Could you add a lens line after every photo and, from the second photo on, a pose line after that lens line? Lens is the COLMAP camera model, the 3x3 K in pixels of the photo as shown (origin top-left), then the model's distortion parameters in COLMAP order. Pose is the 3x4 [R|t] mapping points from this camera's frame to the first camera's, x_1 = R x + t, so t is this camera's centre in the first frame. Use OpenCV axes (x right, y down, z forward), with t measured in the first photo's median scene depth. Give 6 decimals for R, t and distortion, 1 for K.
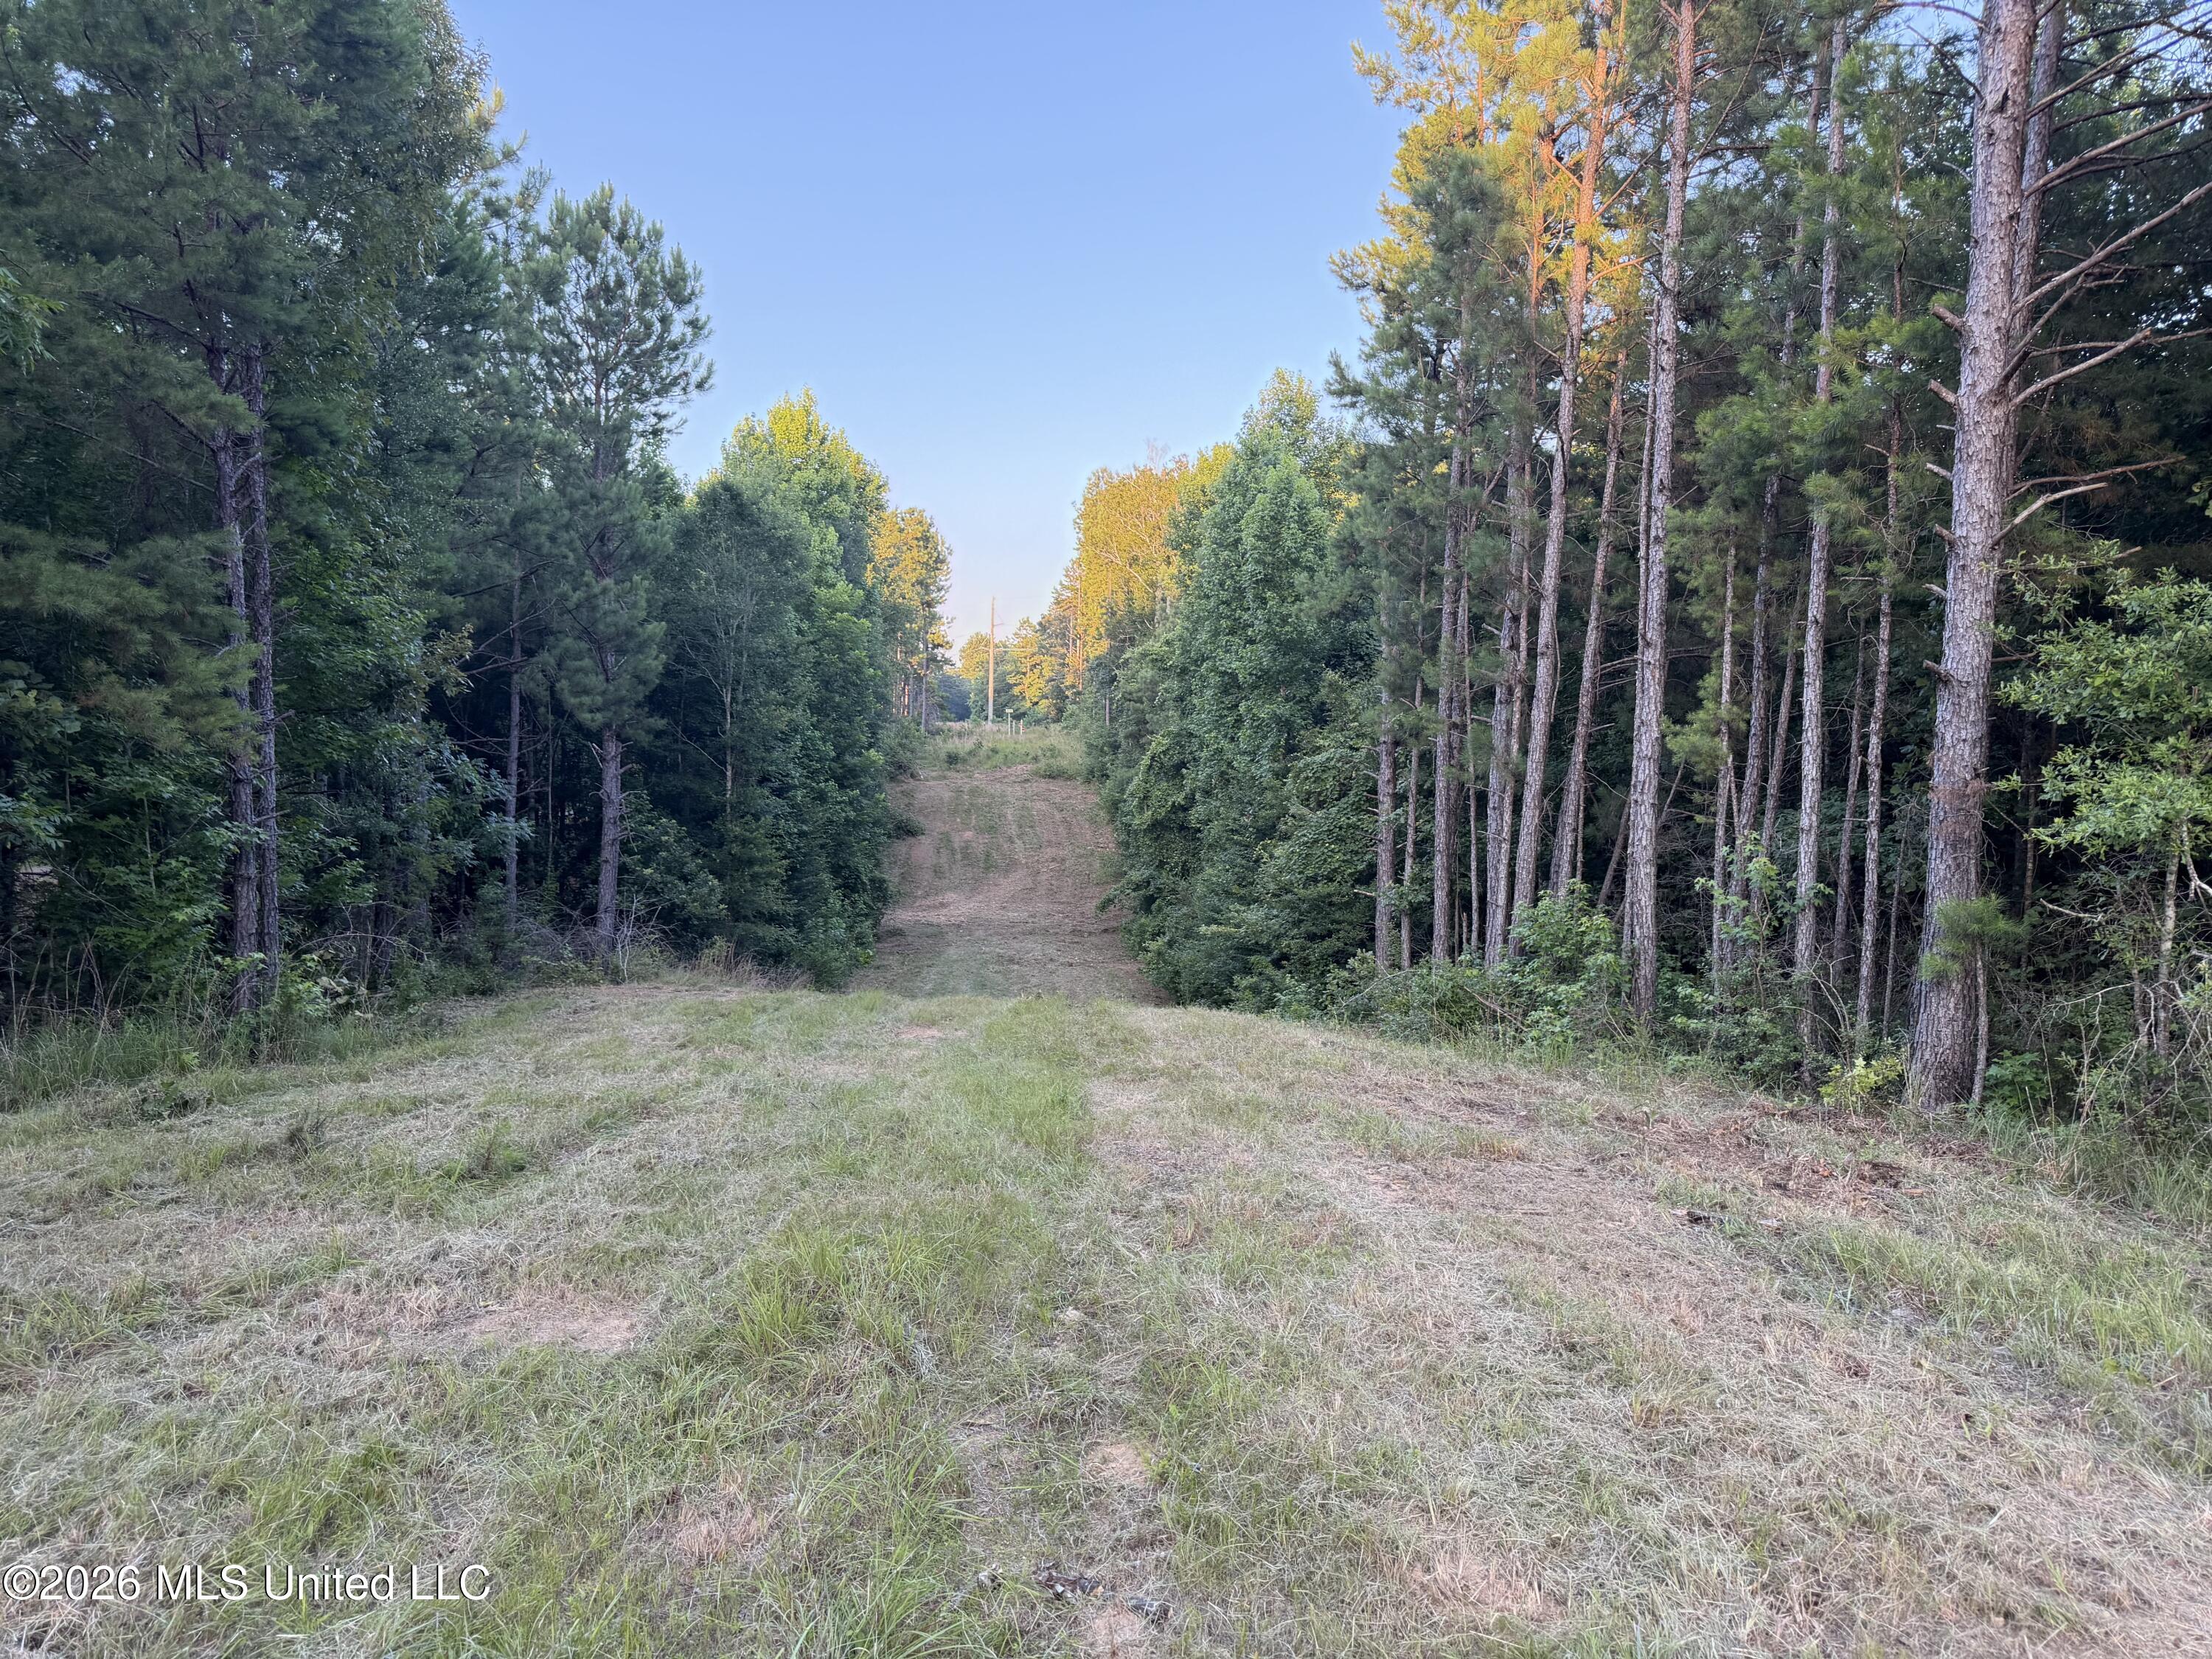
lens RADIAL K [[1583.0, 0, 1103.8], [0, 1583.0, 841.2], [0, 0, 1]] dist [0.072267, -0.085478]
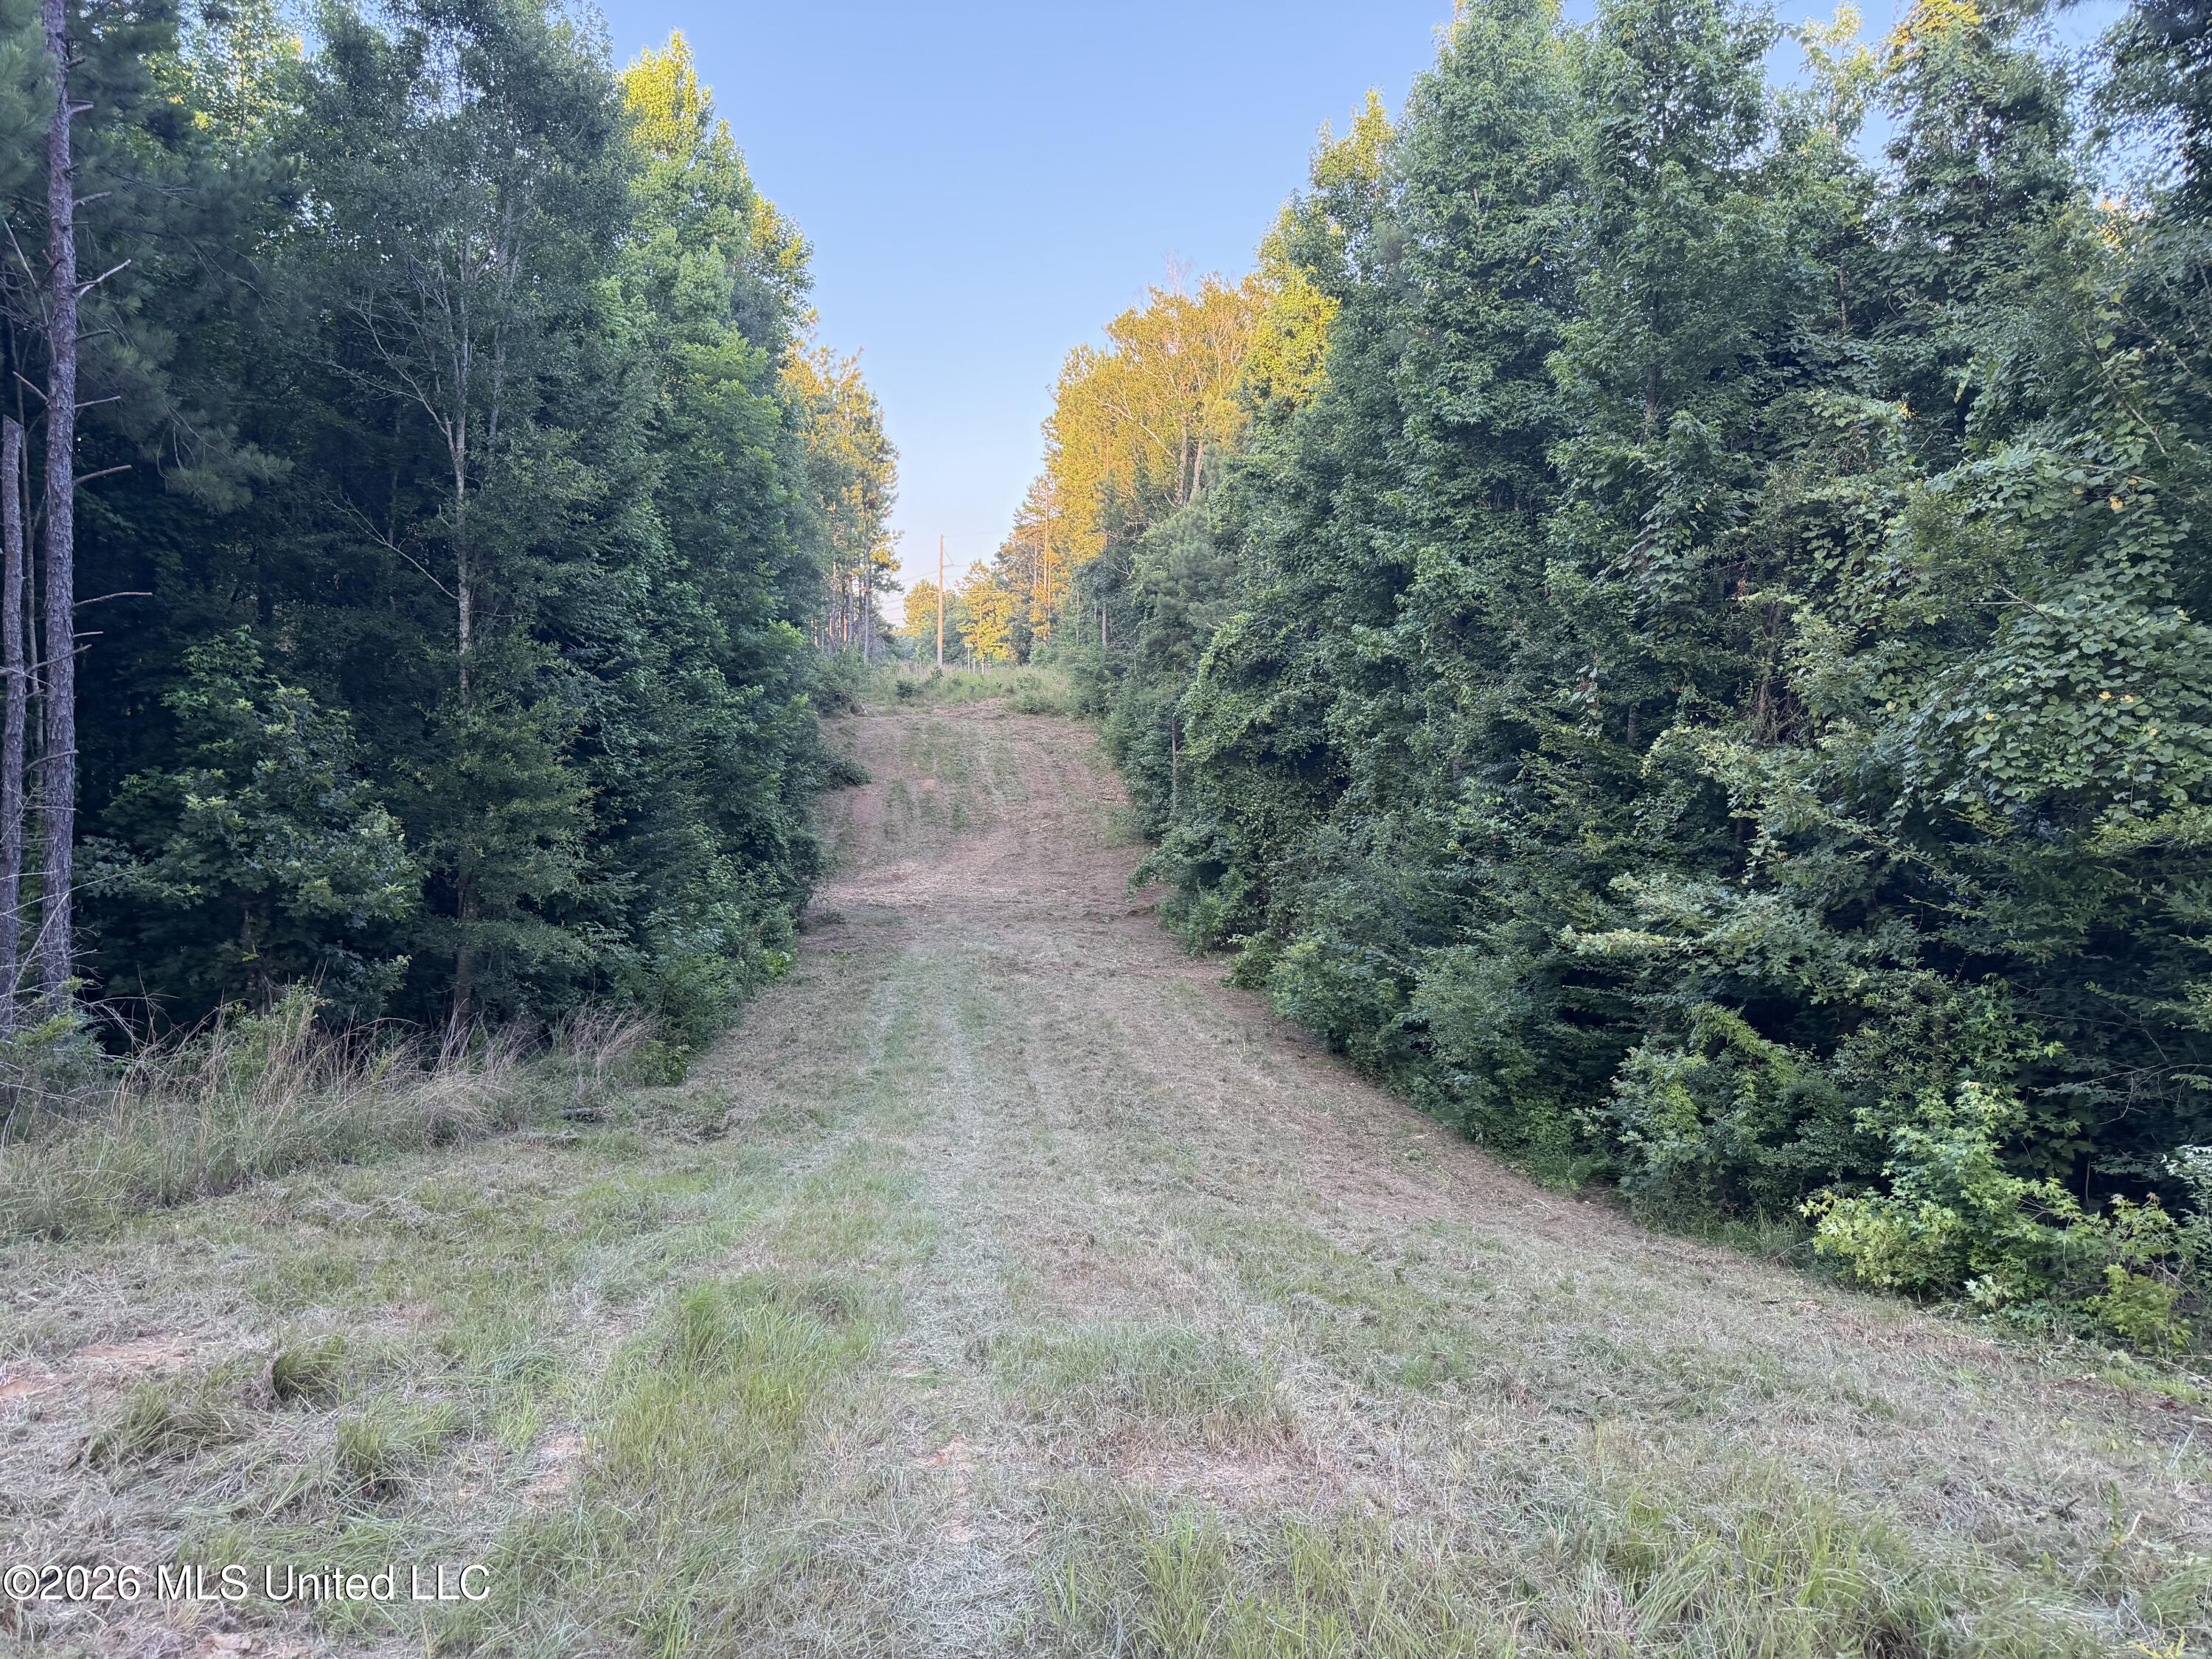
lens RADIAL K [[1583.0, 0, 1109.0], [0, 1583.0, 821.4], [0, 0, 1]] dist [0.072267, -0.085478]
pose [[0.999205, -0.004707, 0.039589, -0.039041], [0.004467, 0.999971, 0.006159, 0.012162], [-0.039617, -0.005977, 0.999197, 0.320087]]
